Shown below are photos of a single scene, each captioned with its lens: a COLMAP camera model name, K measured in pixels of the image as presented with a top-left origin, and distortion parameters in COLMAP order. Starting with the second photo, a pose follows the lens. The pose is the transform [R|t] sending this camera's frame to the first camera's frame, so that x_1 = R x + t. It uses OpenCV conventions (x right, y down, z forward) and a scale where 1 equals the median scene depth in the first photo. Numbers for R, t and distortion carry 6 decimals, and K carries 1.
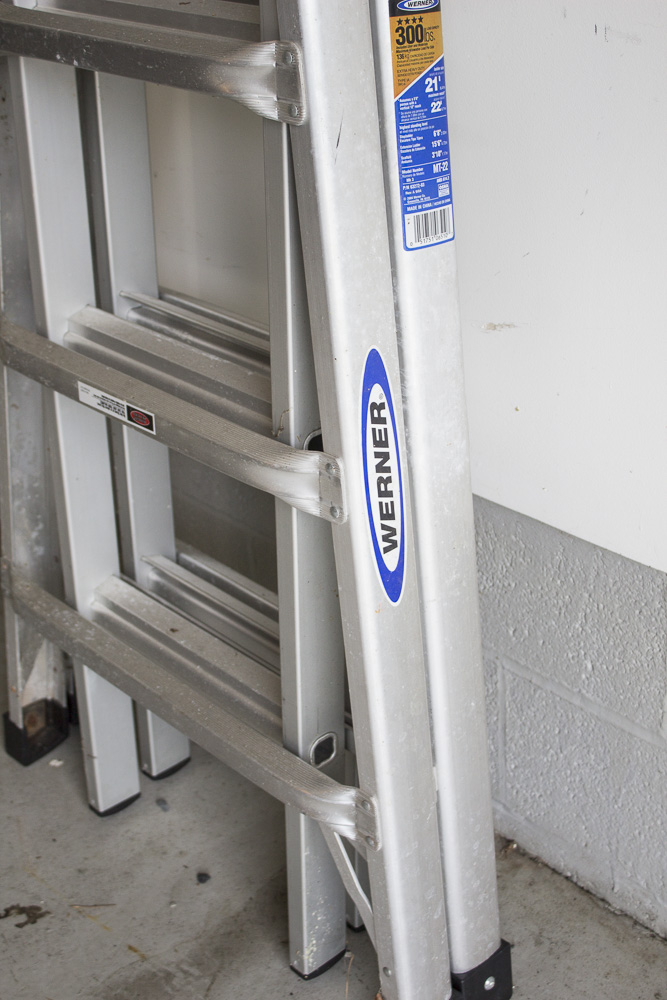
lens RADIAL K [[1422.2, 0, 333.5], [0, 1422.2, 500.0], [0, 0, 1]] dist [-0.041306, 0.050115]
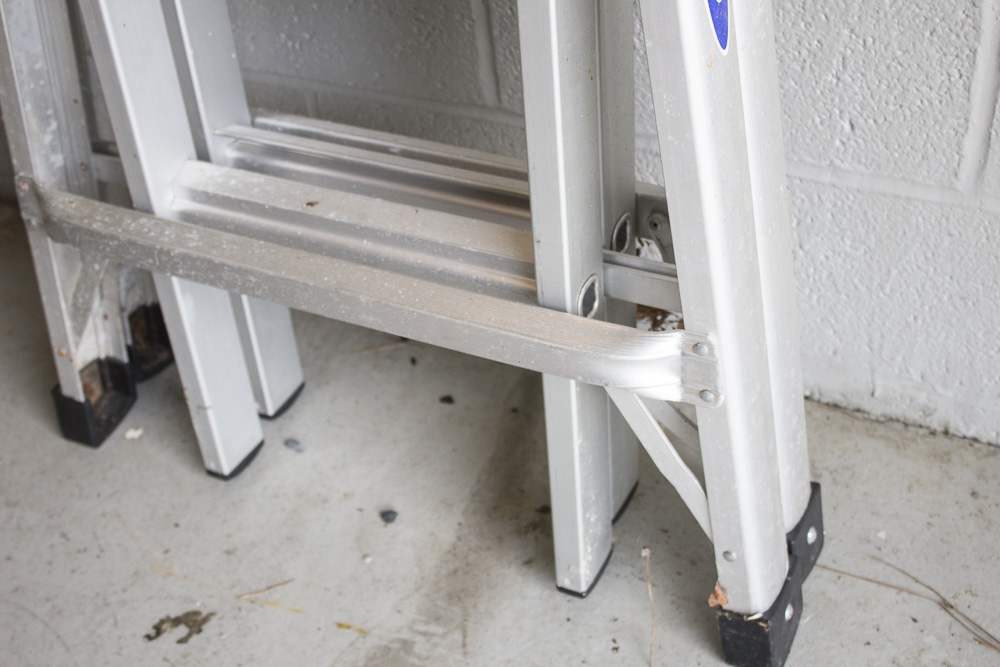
lens RADIAL K [[1334.8, 0, 500.0], [0, 1334.8, 333.5], [0, 0, 1]] dist [-0.073246, 0.068576]
pose [[0.942994, -0.244335, 0.225971, -0.187423], [0.206490, 0.962027, 0.178512, 0.052363], [-0.261007, -0.121675, 0.957638, 0.305570]]
